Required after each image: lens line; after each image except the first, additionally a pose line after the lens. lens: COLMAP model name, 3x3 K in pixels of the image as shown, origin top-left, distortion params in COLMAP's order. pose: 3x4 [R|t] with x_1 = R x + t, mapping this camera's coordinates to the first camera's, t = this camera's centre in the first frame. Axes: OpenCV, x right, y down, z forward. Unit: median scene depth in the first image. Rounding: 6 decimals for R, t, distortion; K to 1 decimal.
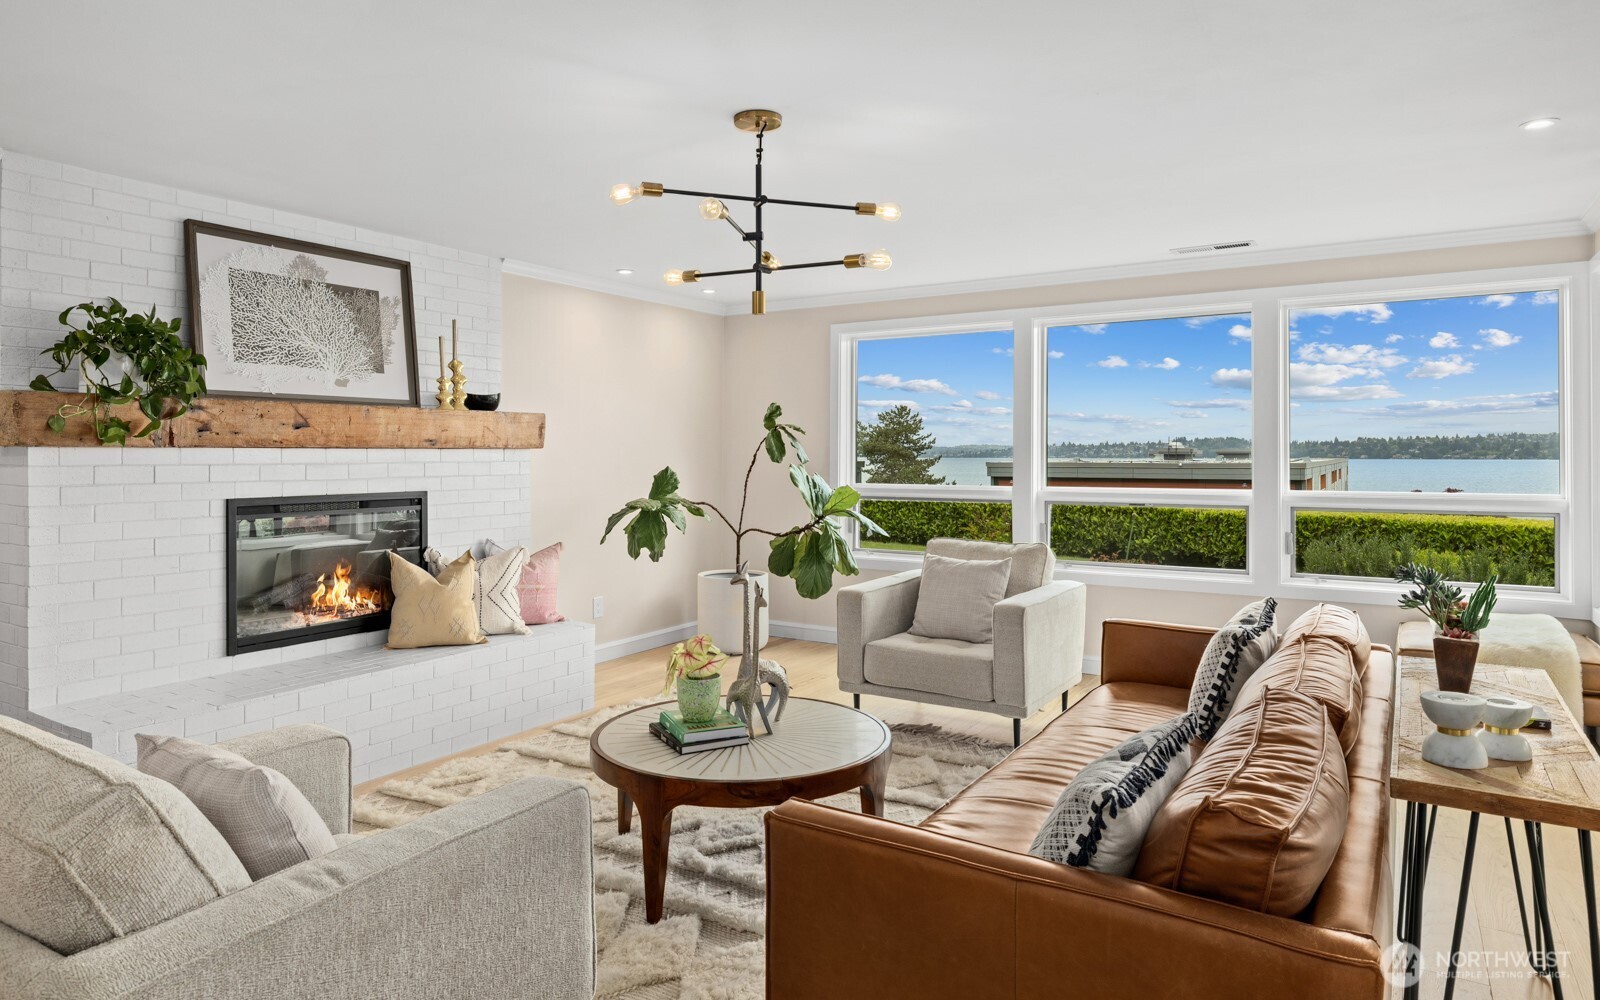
lens RADIAL K [[942.8, 0, 793.4], [0, 942.8, 459.4], [0, 0, 1]] dist [-0.016711, 0.000811]
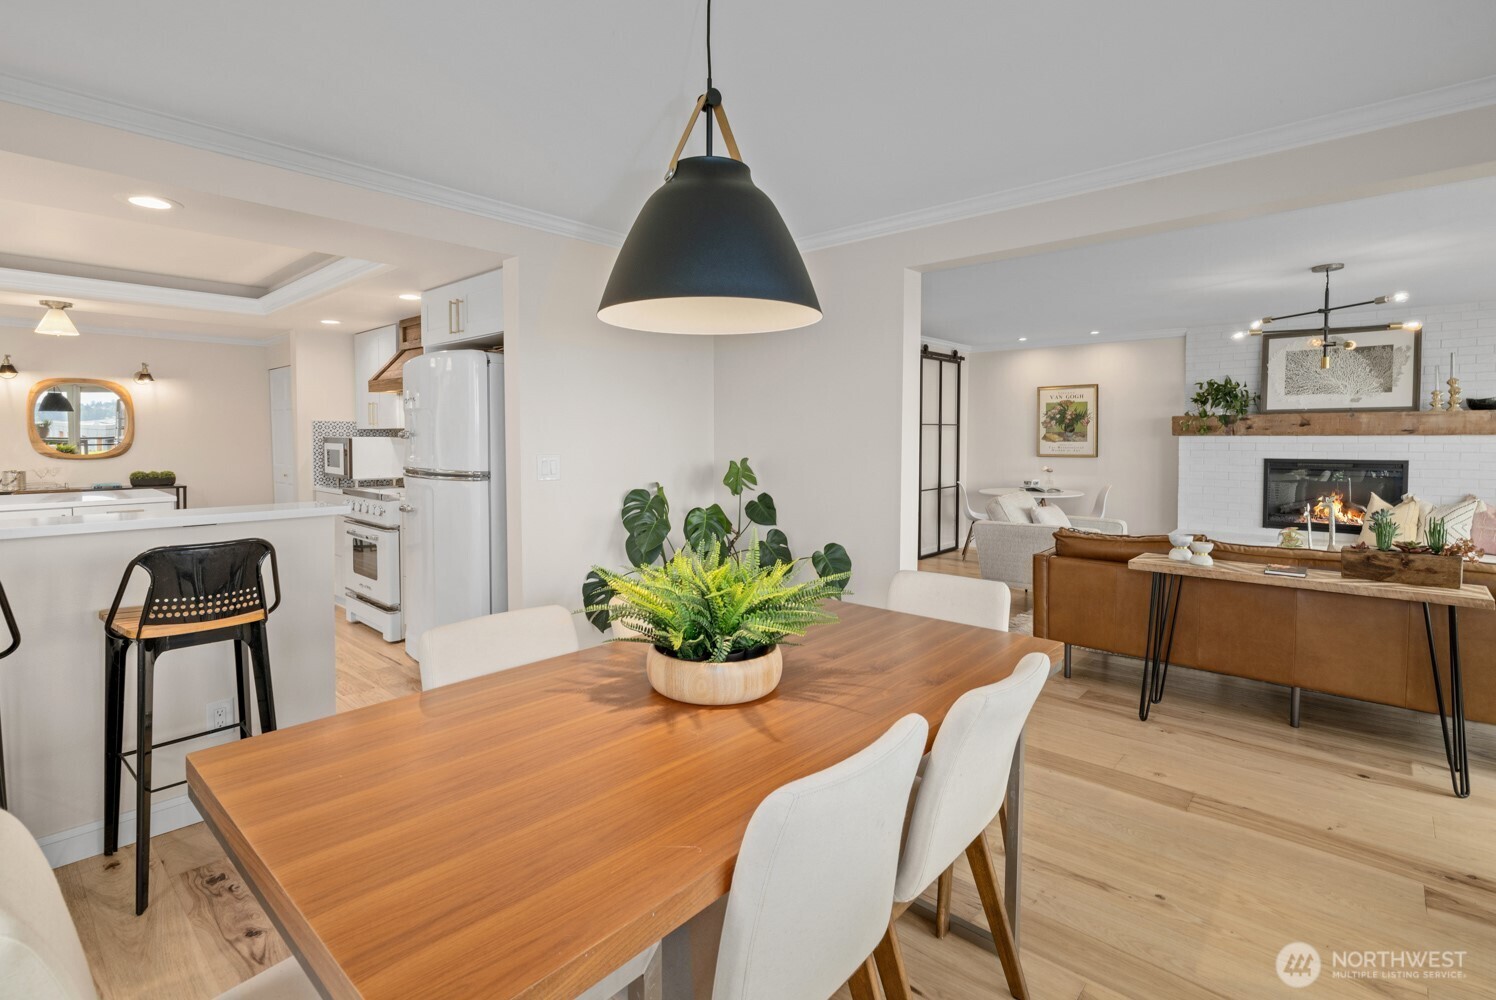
lens RADIAL K [[703.9, 0, 743.3], [0, 703.9, 457.8], [0, 0, 1]] dist [0.003981, 0.000969]
pose [[-0.164477, 0.032832, -0.985834, 1.072328], [-0.004314, 0.999412, 0.034004, -0.009501], [0.986372, 0.009846, -0.164239, 0.033579]]
